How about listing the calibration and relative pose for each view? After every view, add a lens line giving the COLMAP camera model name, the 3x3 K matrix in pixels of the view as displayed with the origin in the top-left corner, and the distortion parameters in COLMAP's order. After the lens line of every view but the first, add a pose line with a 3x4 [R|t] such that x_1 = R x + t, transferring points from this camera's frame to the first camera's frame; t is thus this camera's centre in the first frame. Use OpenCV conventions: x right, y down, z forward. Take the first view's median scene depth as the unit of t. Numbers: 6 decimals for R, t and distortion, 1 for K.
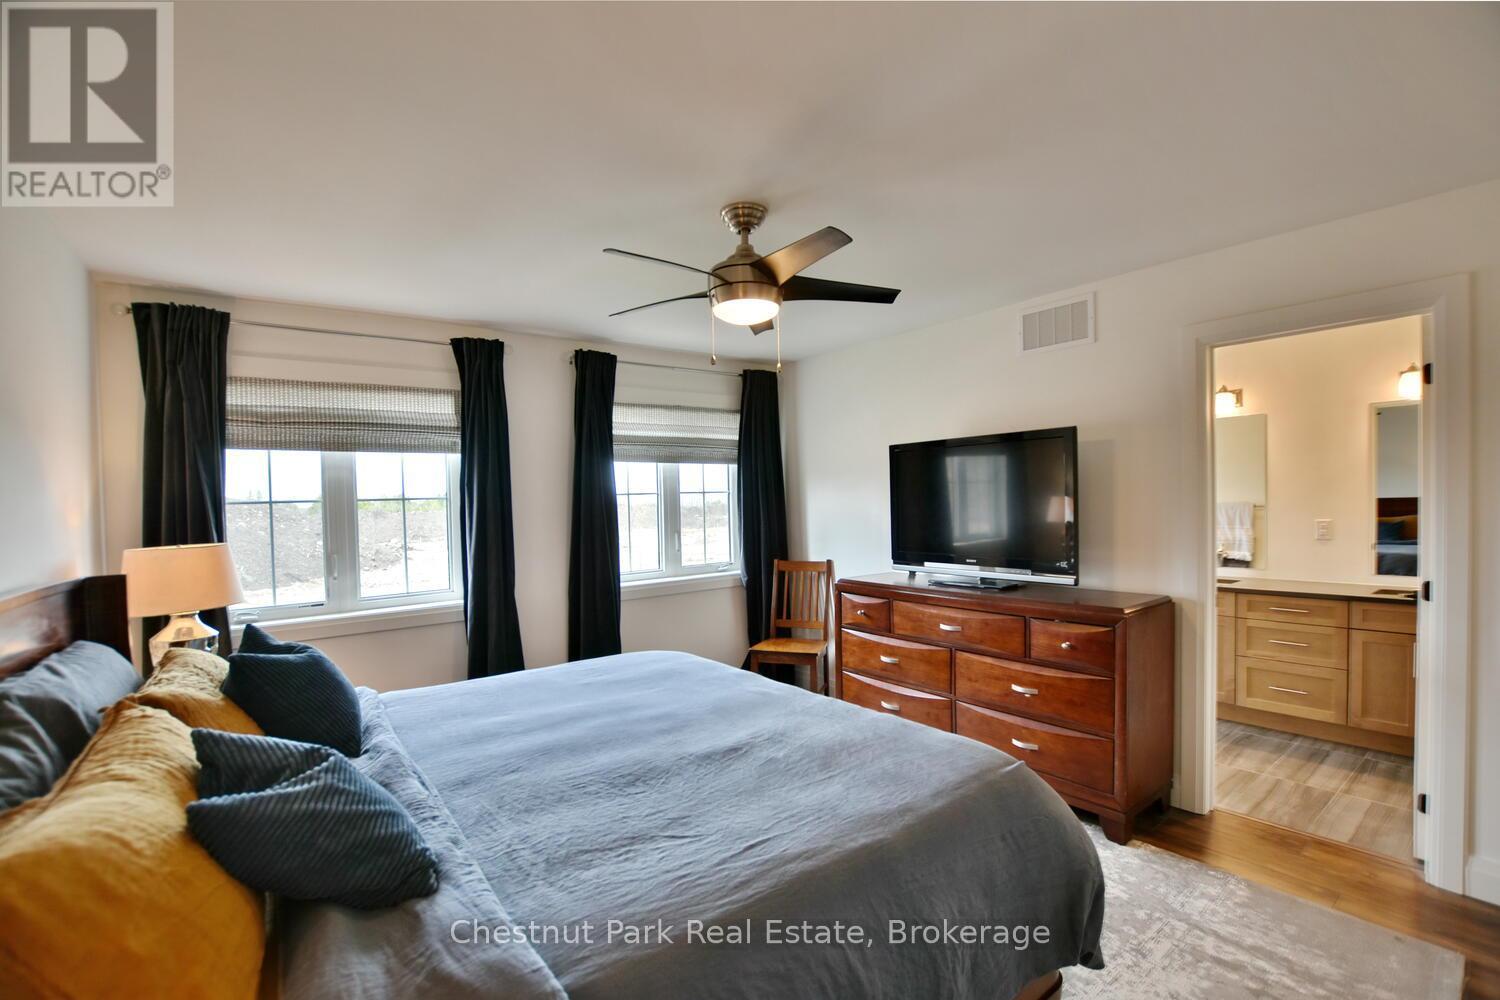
lens RADIAL K [[670.9, 0, 738.7], [0, 670.9, 495.9], [0, 0, 1]] dist [-0.021740, 0.000272]
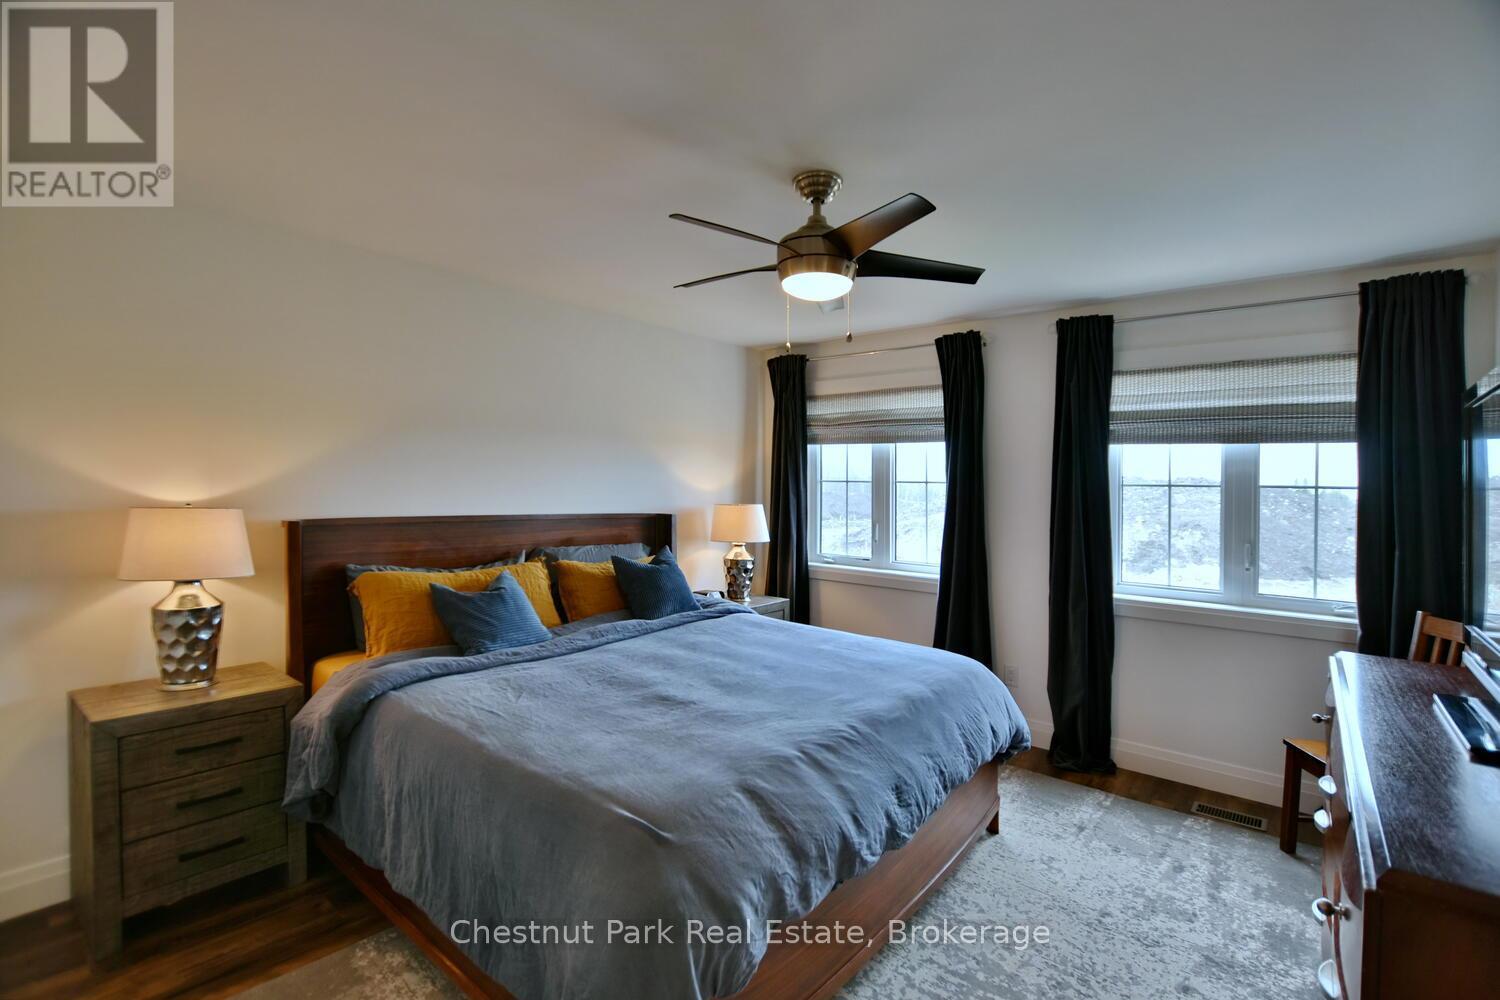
lens RADIAL K [[679.3, 0, 779.6], [0, 679.3, 504.3], [0, 0, 1]] dist [-0.002082, 0.000125]
pose [[0.246741, 0.059976, -0.967224, 0.572003], [-0.026728, 0.998124, 0.055073, -0.014422], [0.968713, 0.012263, 0.247882, 0.437380]]
